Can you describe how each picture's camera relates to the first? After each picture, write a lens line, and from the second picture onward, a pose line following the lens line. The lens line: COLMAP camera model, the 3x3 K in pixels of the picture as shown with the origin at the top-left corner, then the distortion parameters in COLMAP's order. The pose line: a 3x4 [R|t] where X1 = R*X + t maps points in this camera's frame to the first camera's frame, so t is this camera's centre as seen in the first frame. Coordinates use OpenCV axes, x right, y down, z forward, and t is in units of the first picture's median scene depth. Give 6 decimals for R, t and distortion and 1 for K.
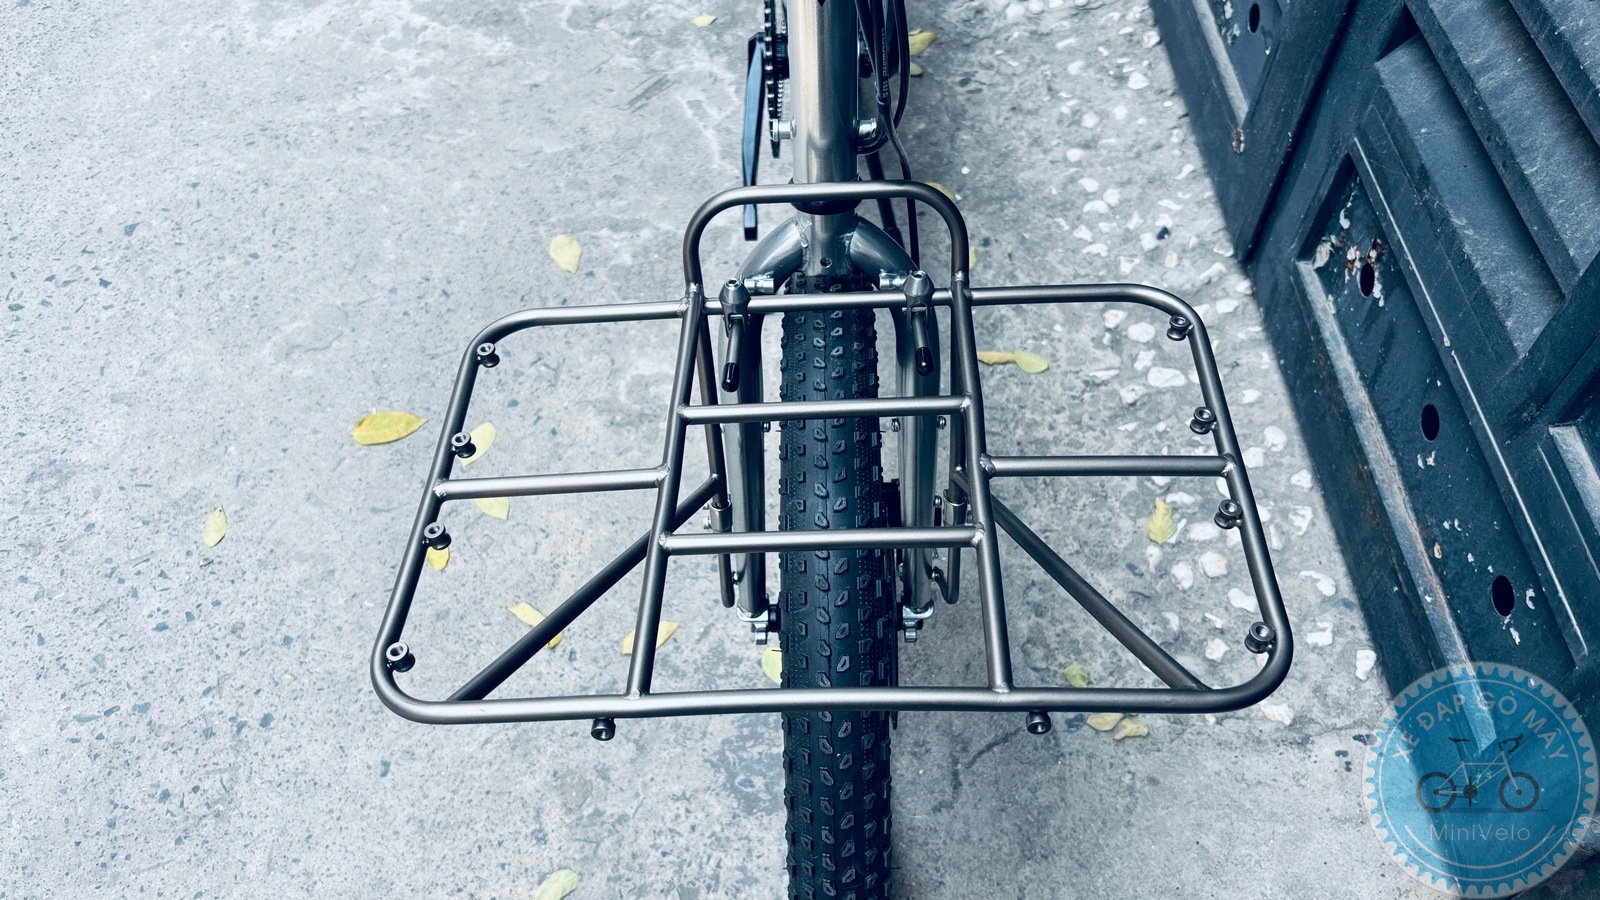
lens RADIAL K [[1240.8, 0, 785.5], [0, 1240.8, 469.4], [0, 0, 1]] dist [0.006614, -0.014910]
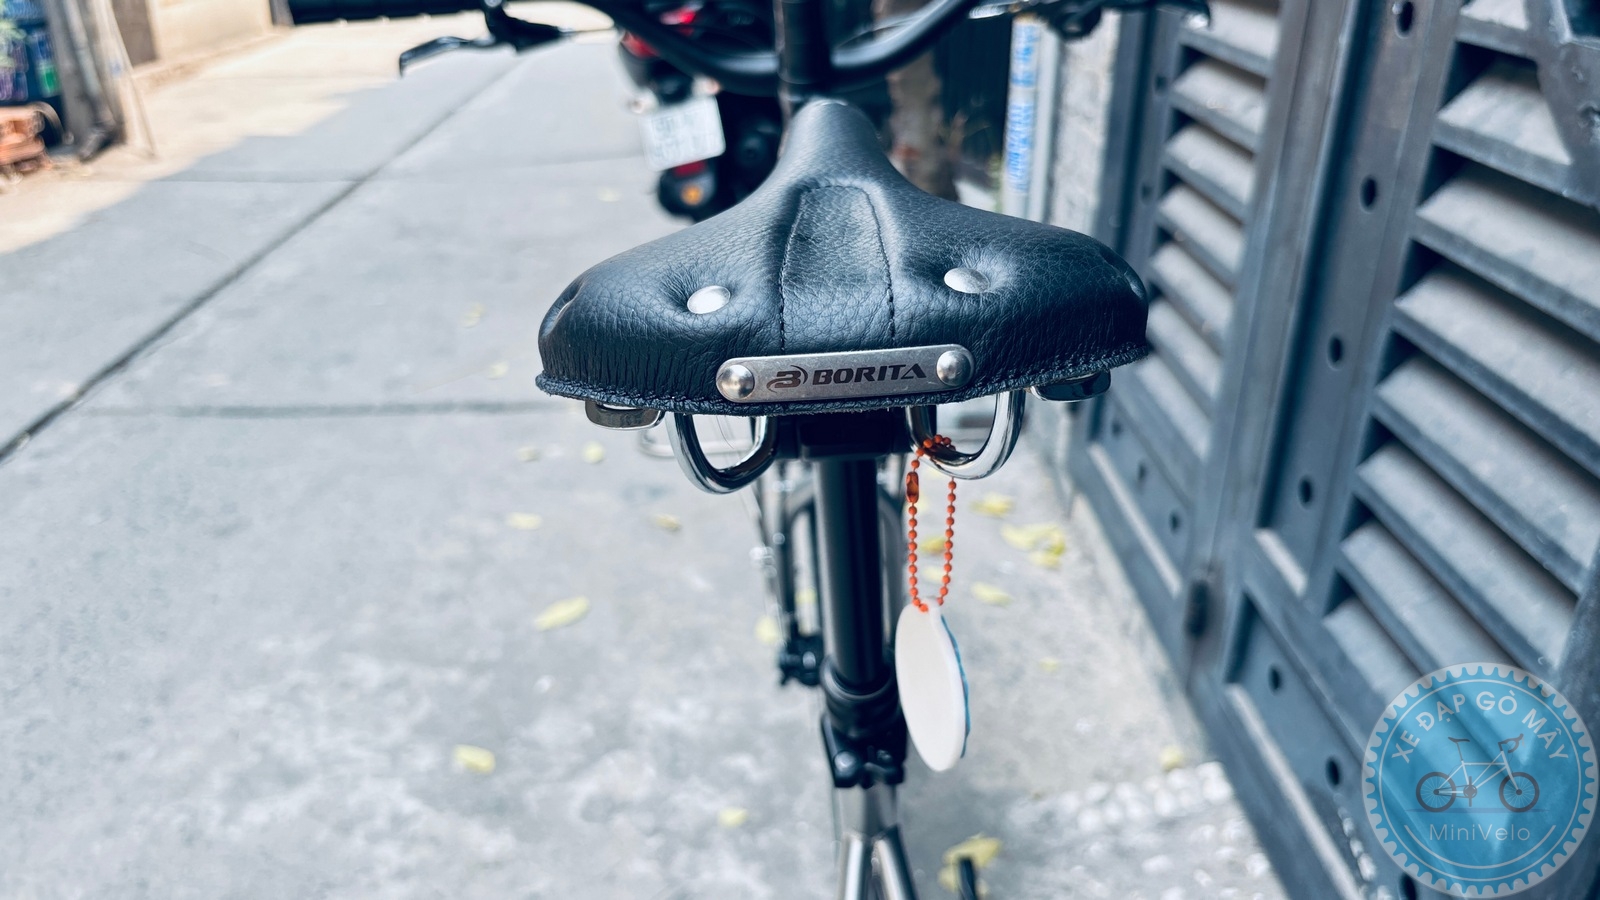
lens RADIAL K [[1240.8, 0, 791.2], [0, 1240.8, 450.3], [0, 0, 1]] dist [0.006614, -0.014910]
pose [[0.999775, 0.021001, 0.003032, -0.035234], [-0.016811, 0.871168, -0.490697, -0.164246], [-0.012947, 0.490535, 0.871325, 0.110565]]
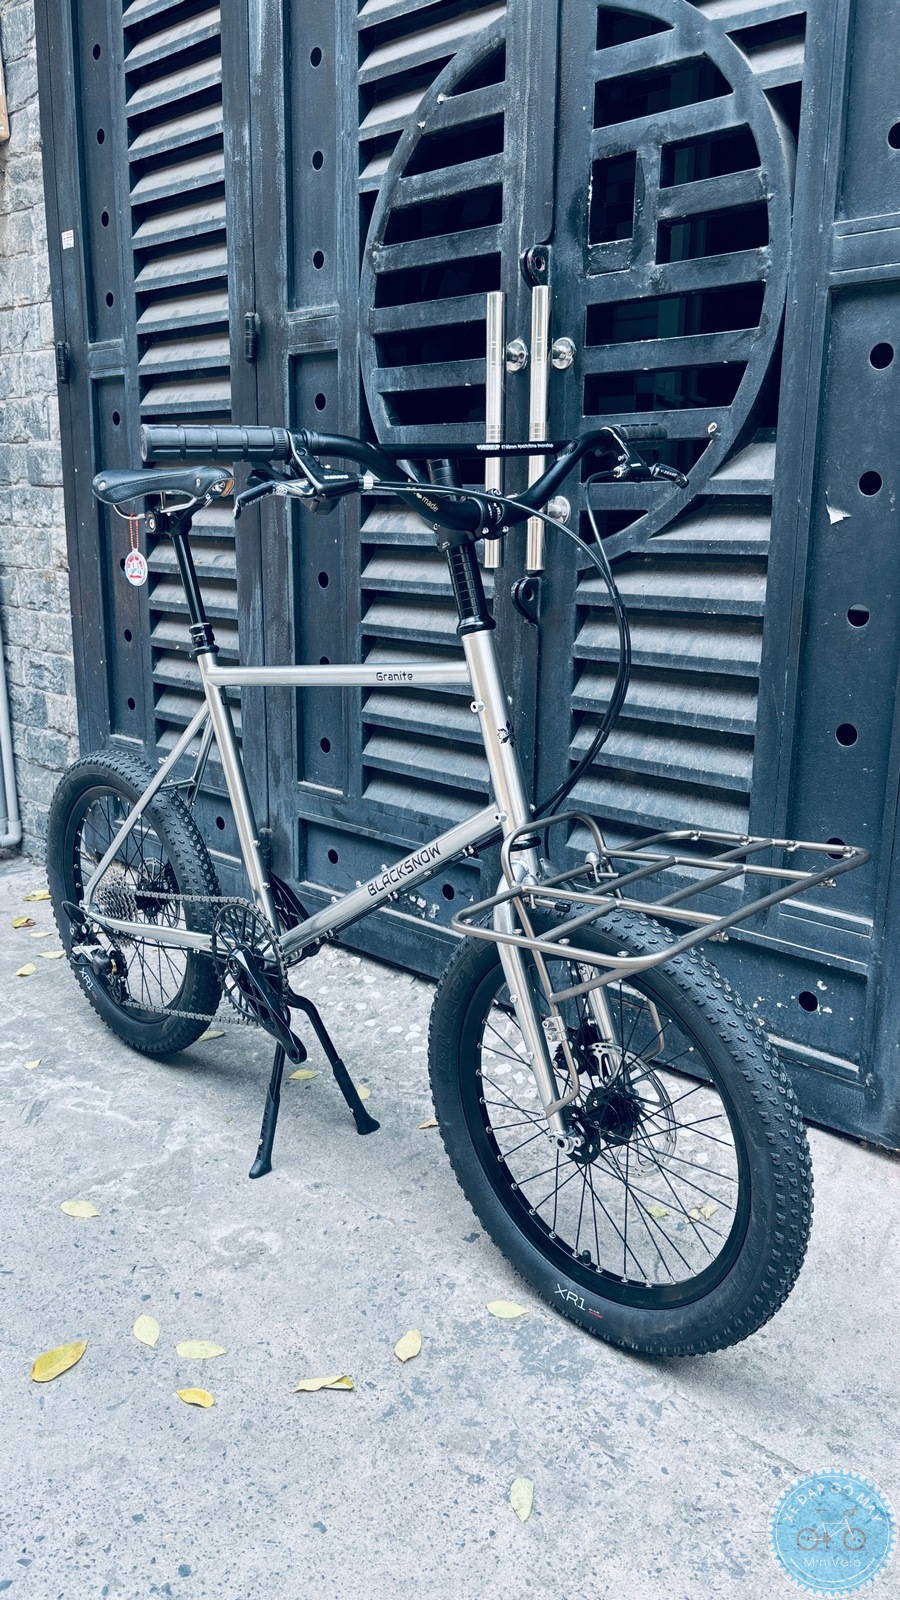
lens RADIAL K [[1240.8, 0, 437.3], [0, 1240.8, 806.6], [0, 0, 1]] dist [0.006614, -0.014910]
pose [[0.720720, -0.152126, 0.676329, -0.597899], [0.555526, 0.710340, -0.432212, 0.217449], [-0.414673, 0.687222, 0.596466, -0.067674]]
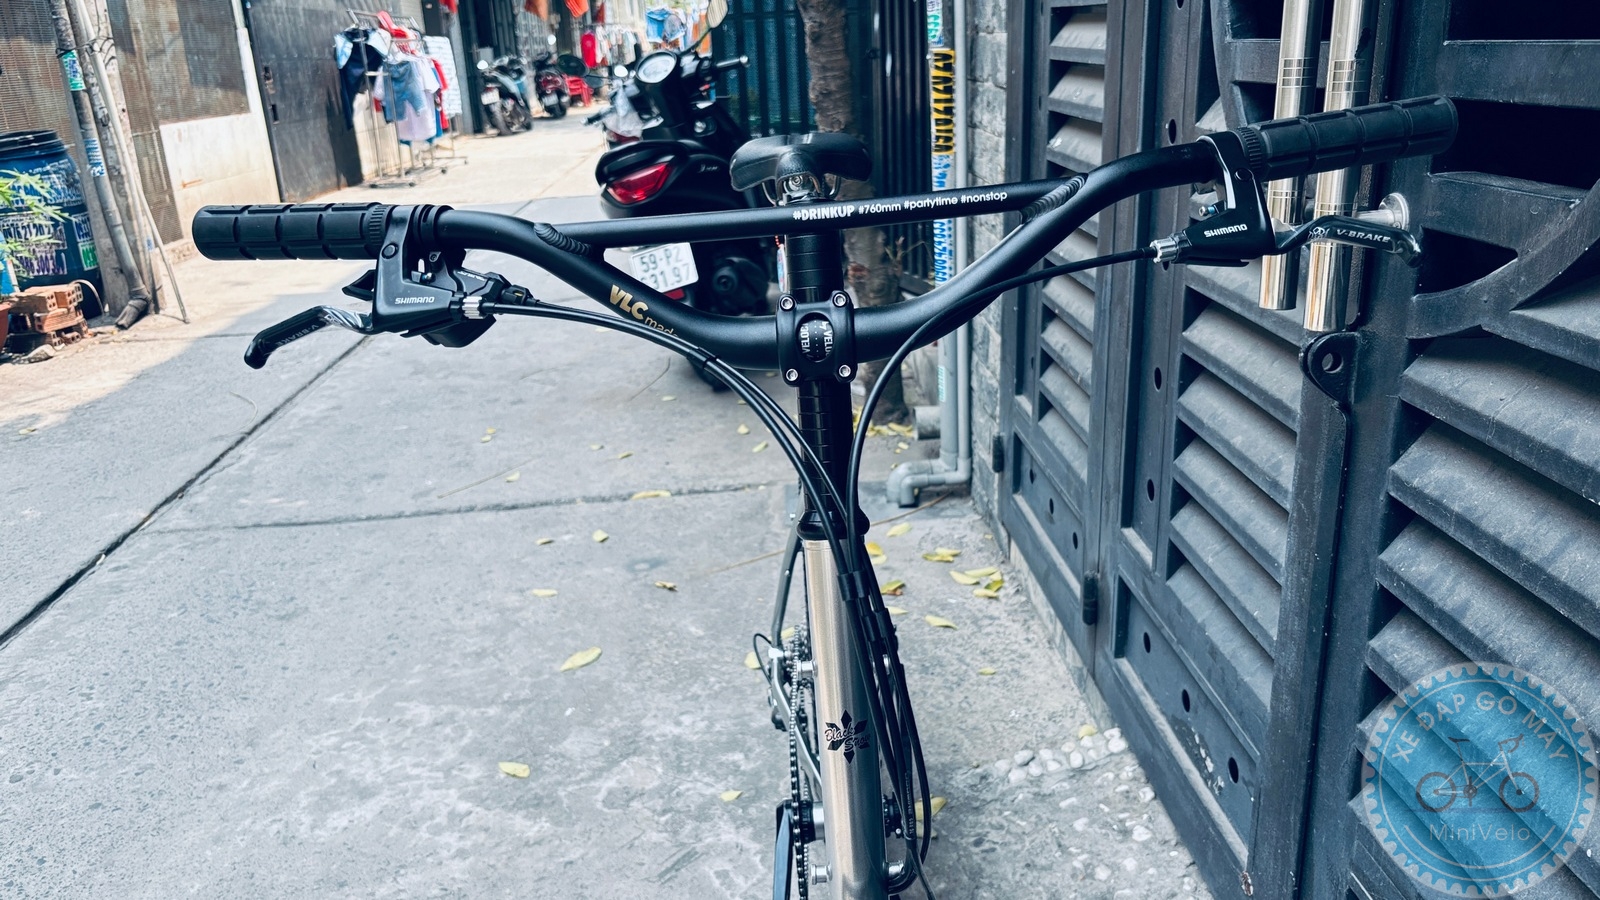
lens RADIAL K [[1240.8, 0, 796.4], [0, 1240.8, 464.4], [0, 0, 1]] dist [0.006614, -0.014910]
pose [[0.999222, -0.038237, 0.009681, -0.007869], [0.036855, 0.817622, -0.574575, 0.025515], [0.014055, 0.574485, 0.818395, -0.048477]]
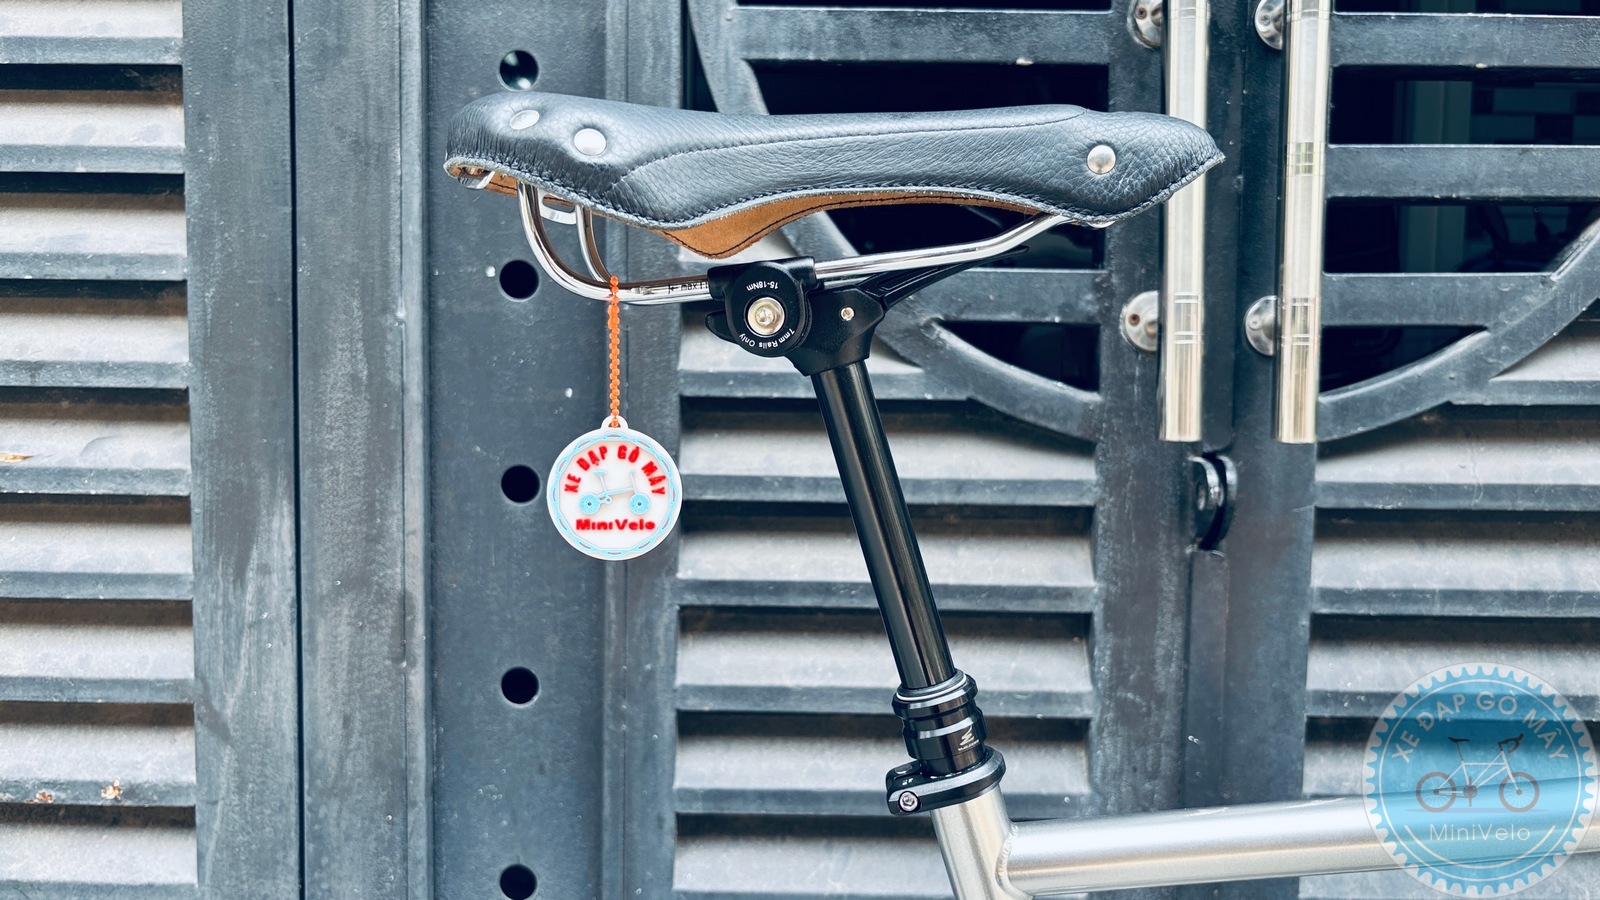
lens RADIAL K [[1240.8, 0, 824.0], [0, 1240.8, 437.8], [0, 0, 1]] dist [0.006614, -0.014910]
pose [[0.032733, -0.046879, 0.998364, -0.279822], [0.803196, 0.595712, 0.001638, -0.537040], [-0.594814, 0.801829, 0.057153, 0.506878]]
